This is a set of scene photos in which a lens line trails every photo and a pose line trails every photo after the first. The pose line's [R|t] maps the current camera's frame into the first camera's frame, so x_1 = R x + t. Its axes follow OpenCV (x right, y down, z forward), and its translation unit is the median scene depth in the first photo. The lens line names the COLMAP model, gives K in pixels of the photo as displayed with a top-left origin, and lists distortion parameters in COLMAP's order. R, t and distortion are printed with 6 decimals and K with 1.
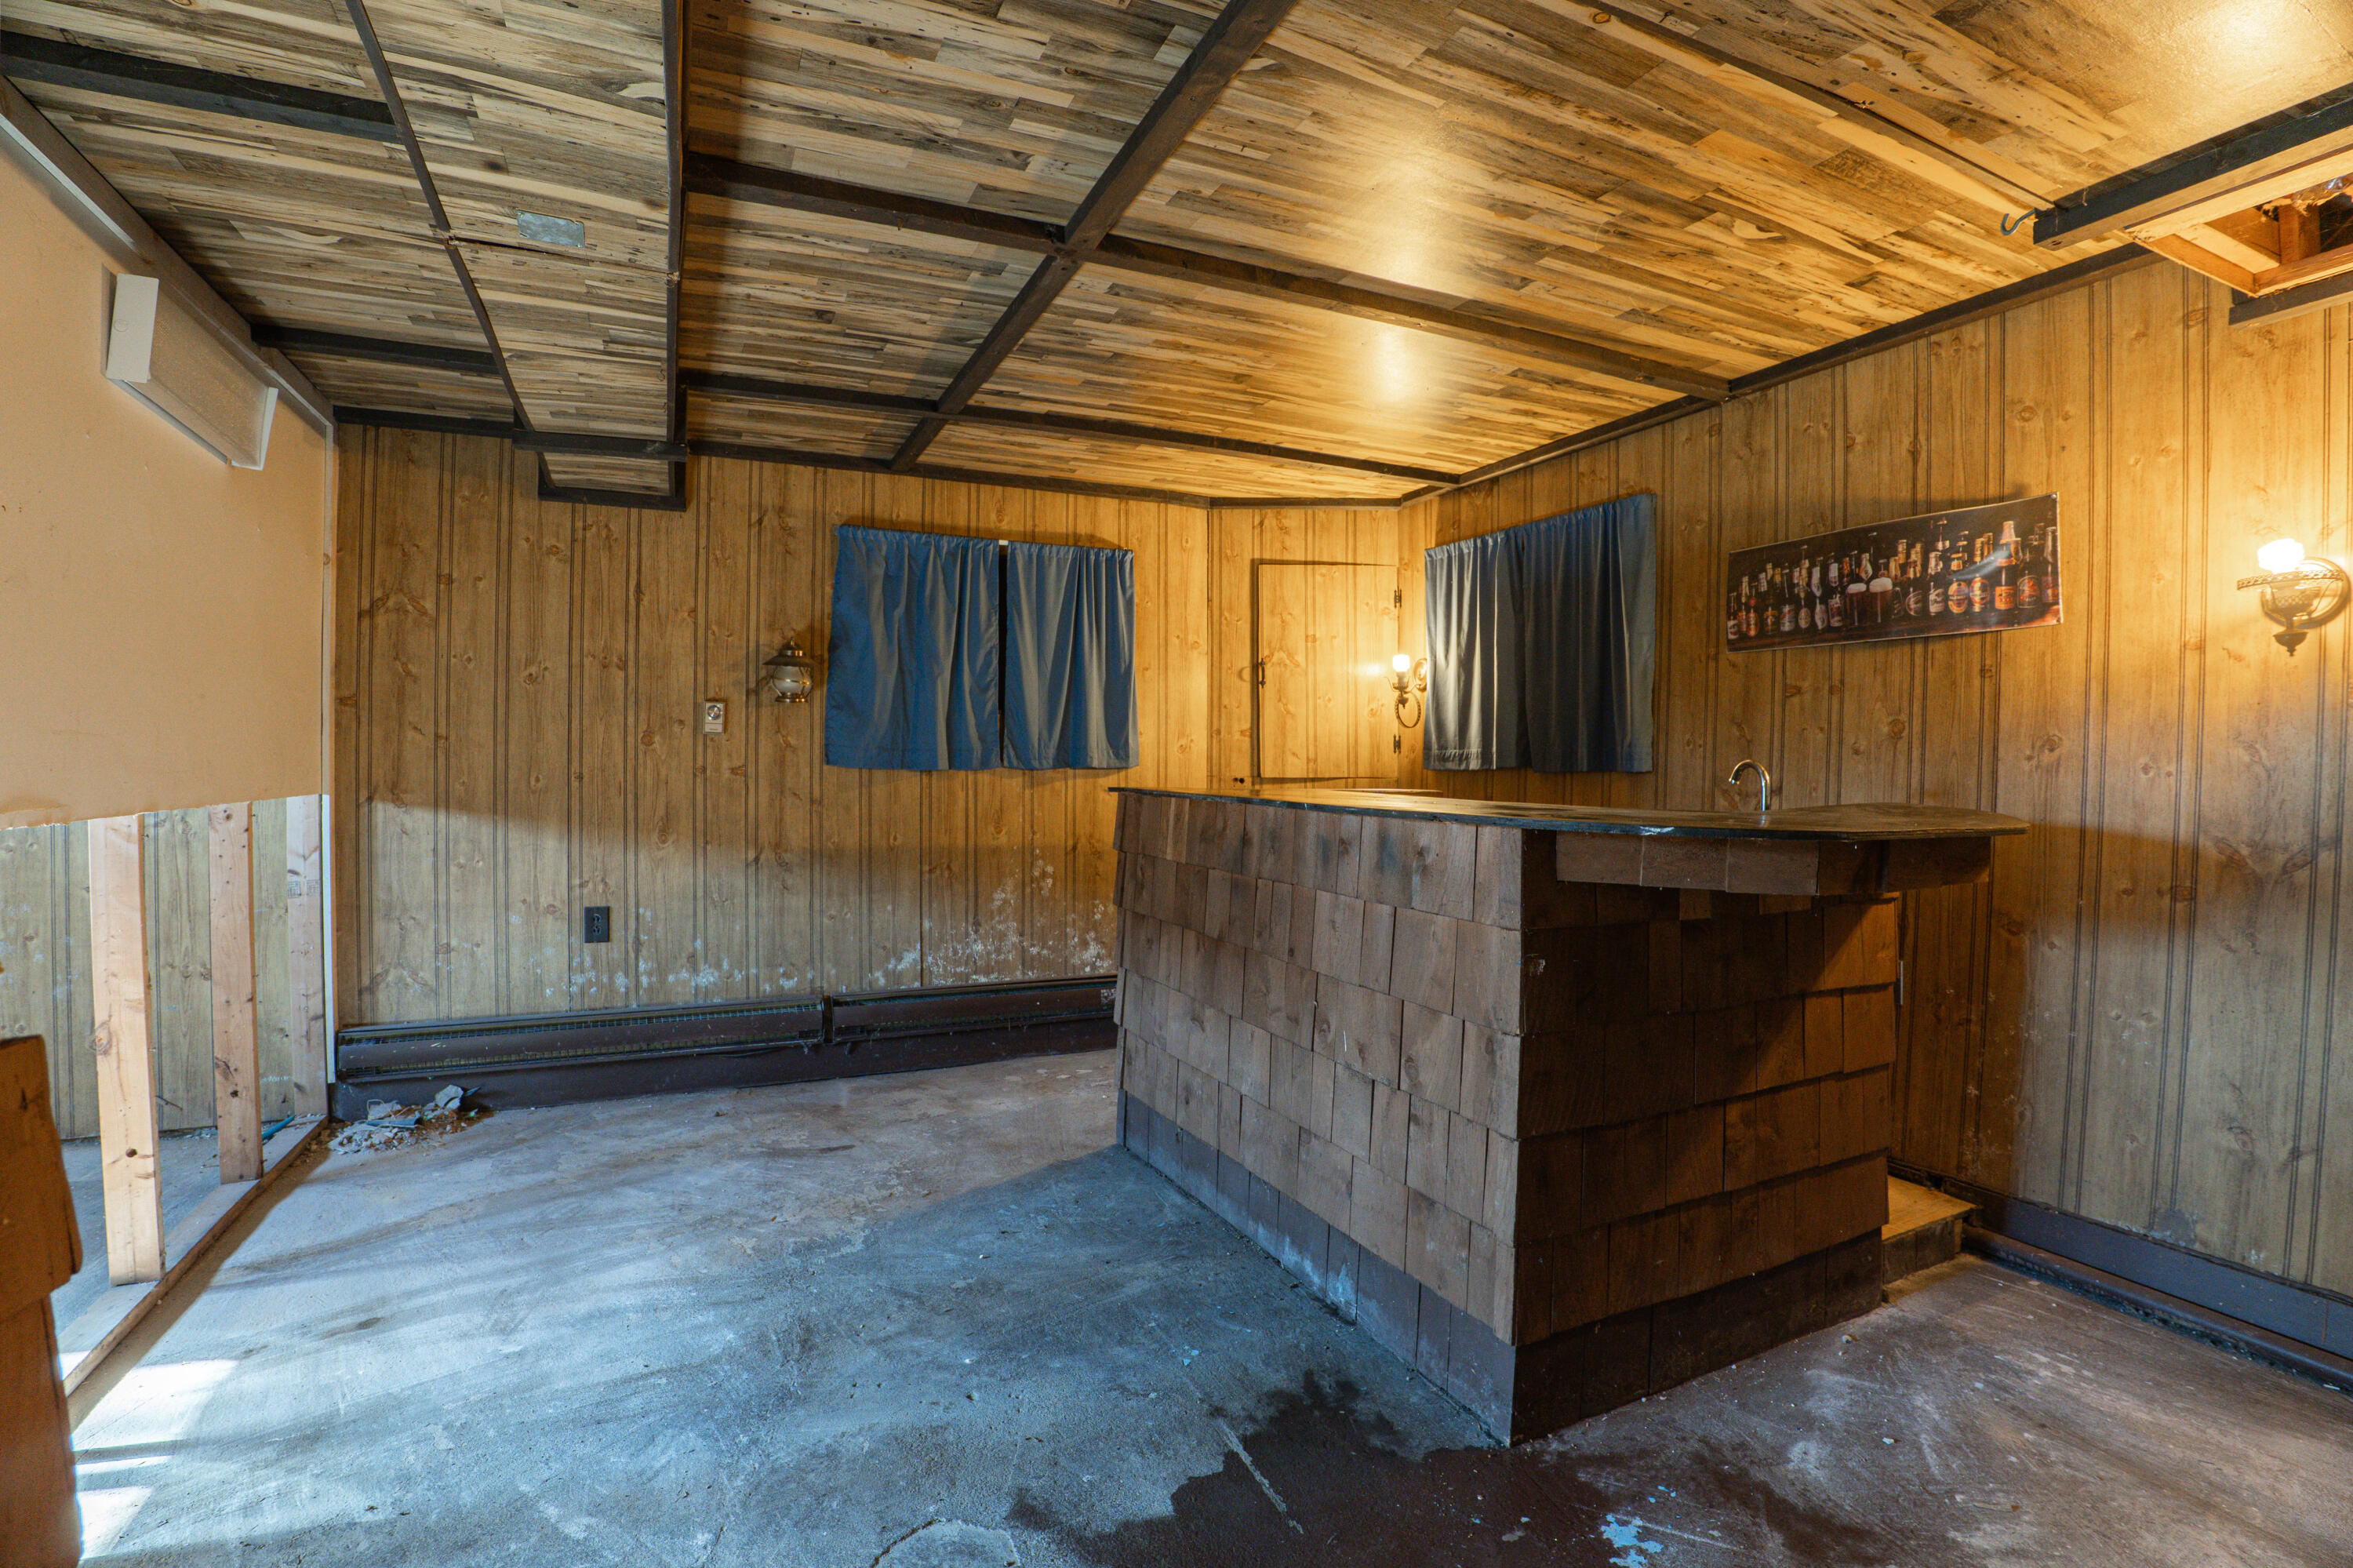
lens RADIAL K [[1082.8, 0, 1173.4], [0, 1082.8, 781.8], [0, 0, 1]] dist [-0.094890, 0.022804]
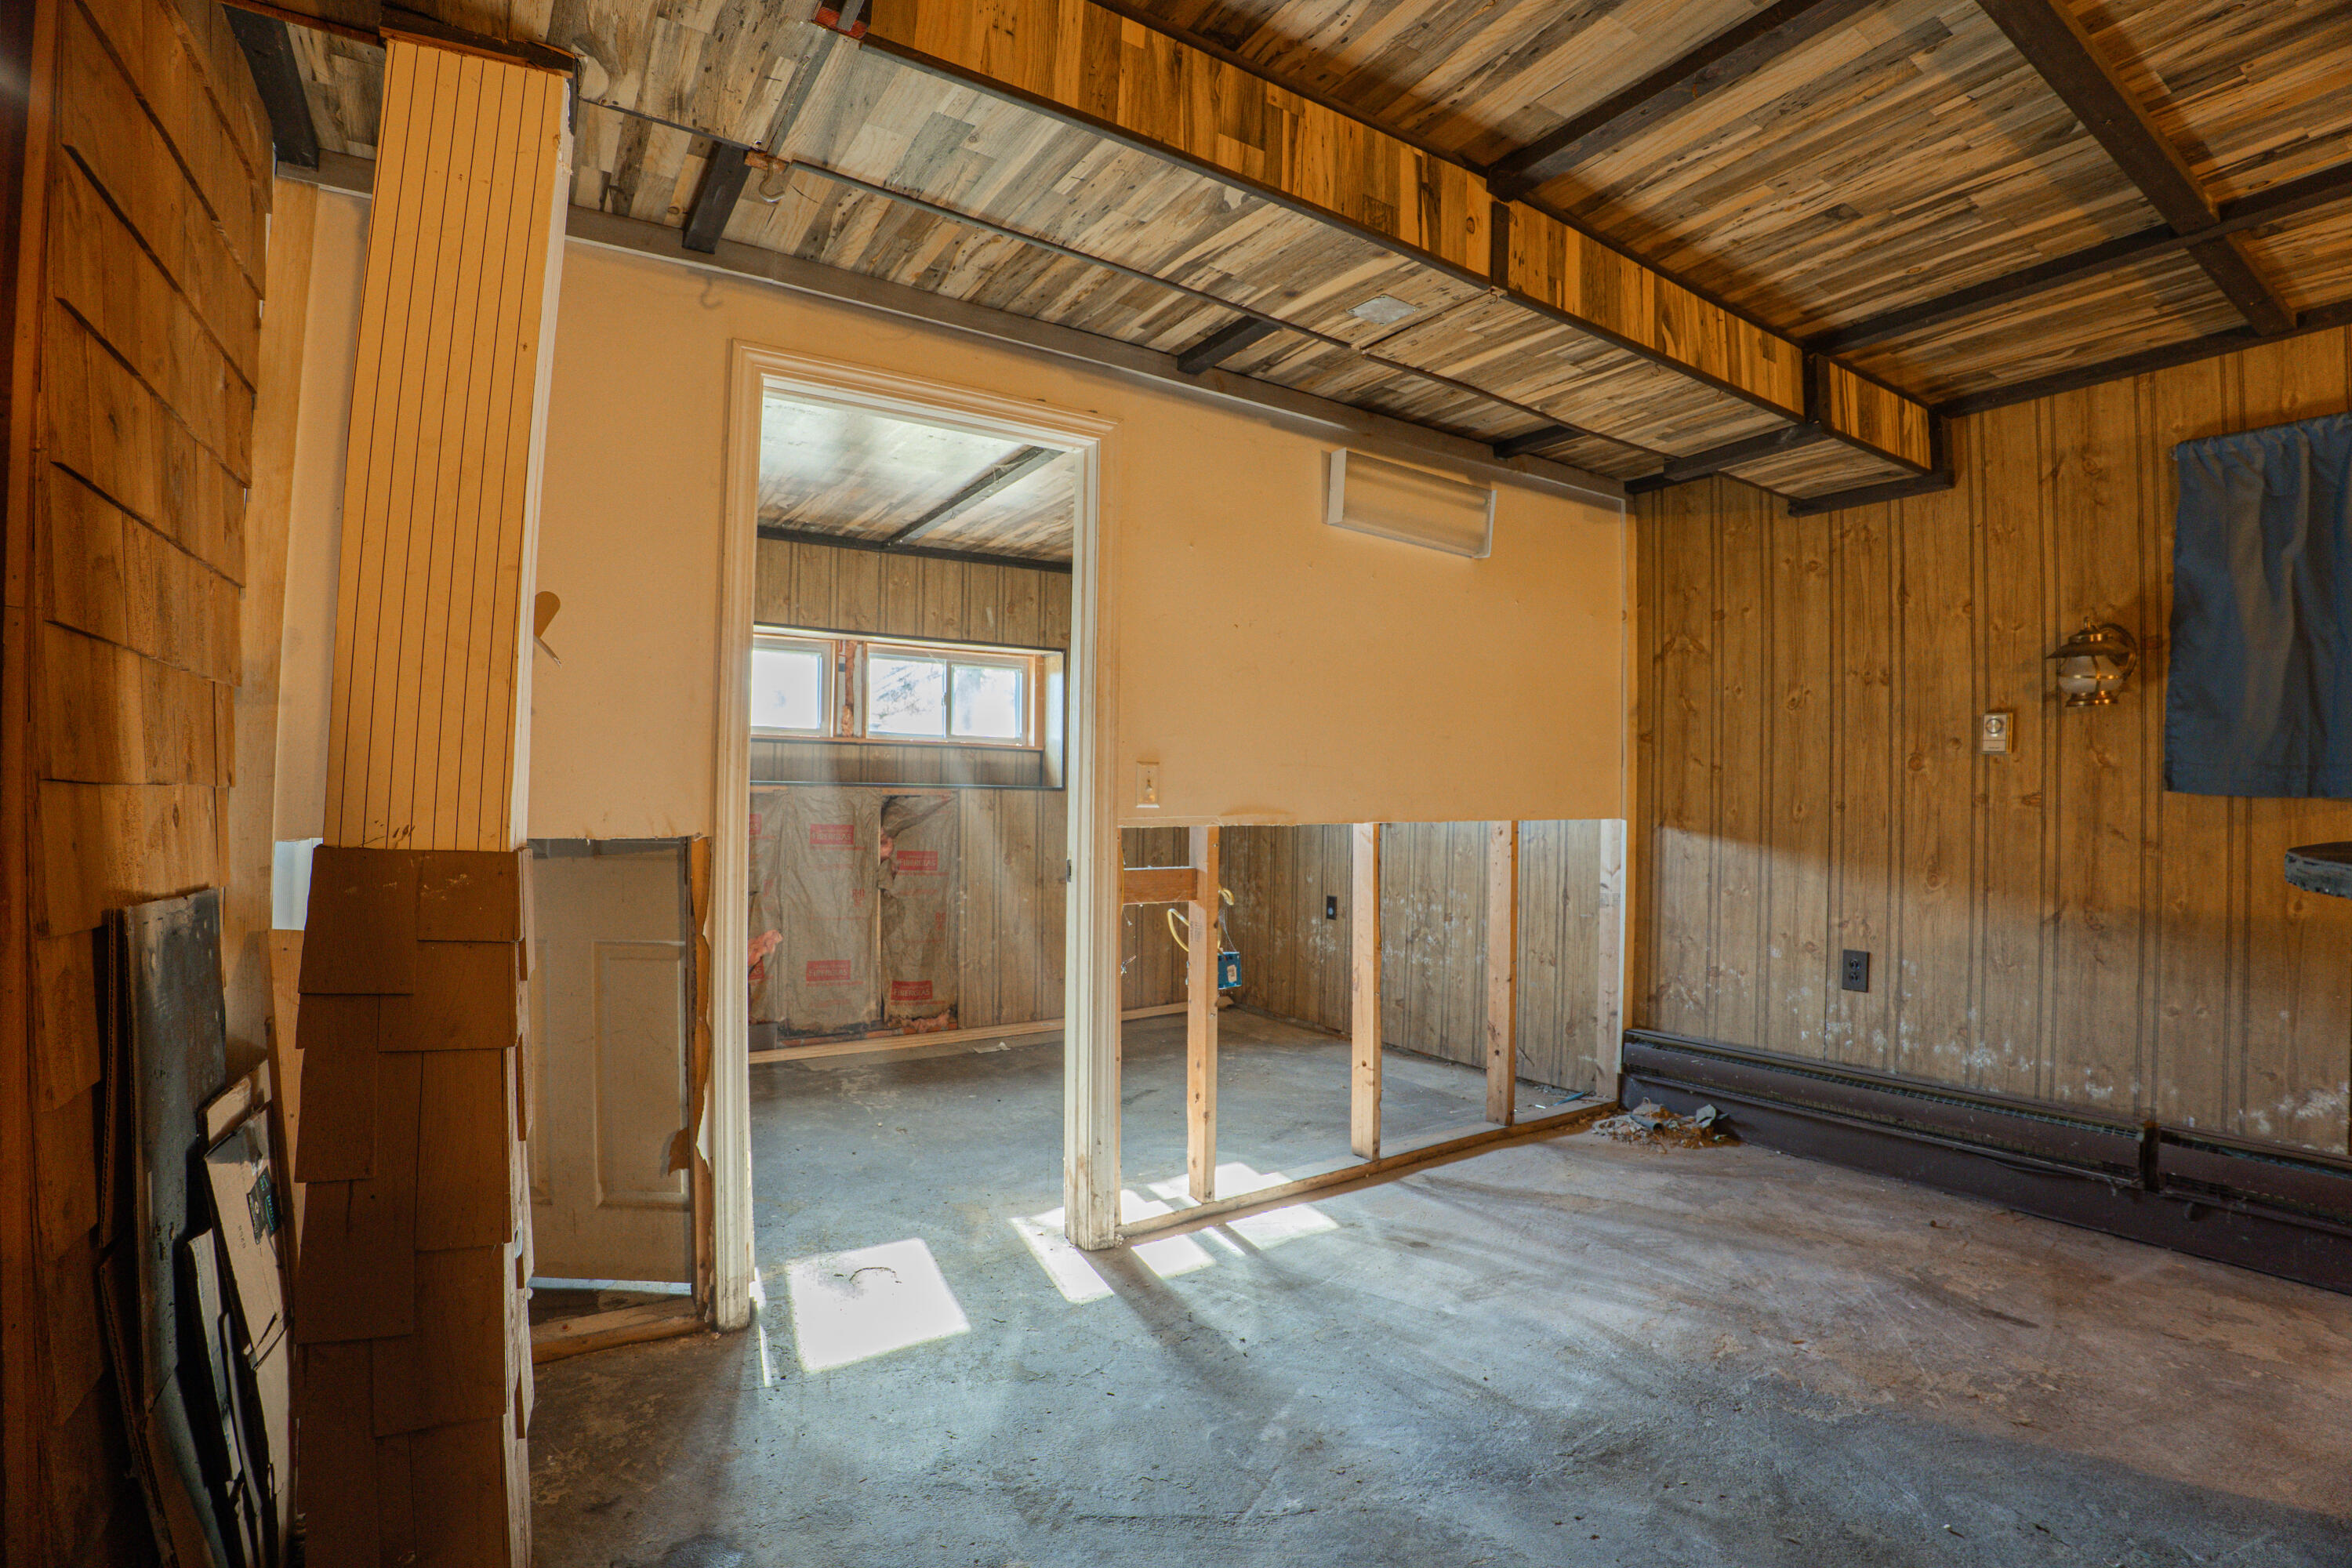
lens RADIAL K [[1082.3, 0, 1172.9], [0, 1082.3, 781.8], [0, 0, 1]] dist [-0.094890, 0.022804]
pose [[0.150558, -0.022126, -0.988354, 0.251702], [-0.024818, 0.999350, -0.026153, 0.012596], [0.988290, 0.028467, 0.149911, 0.295524]]
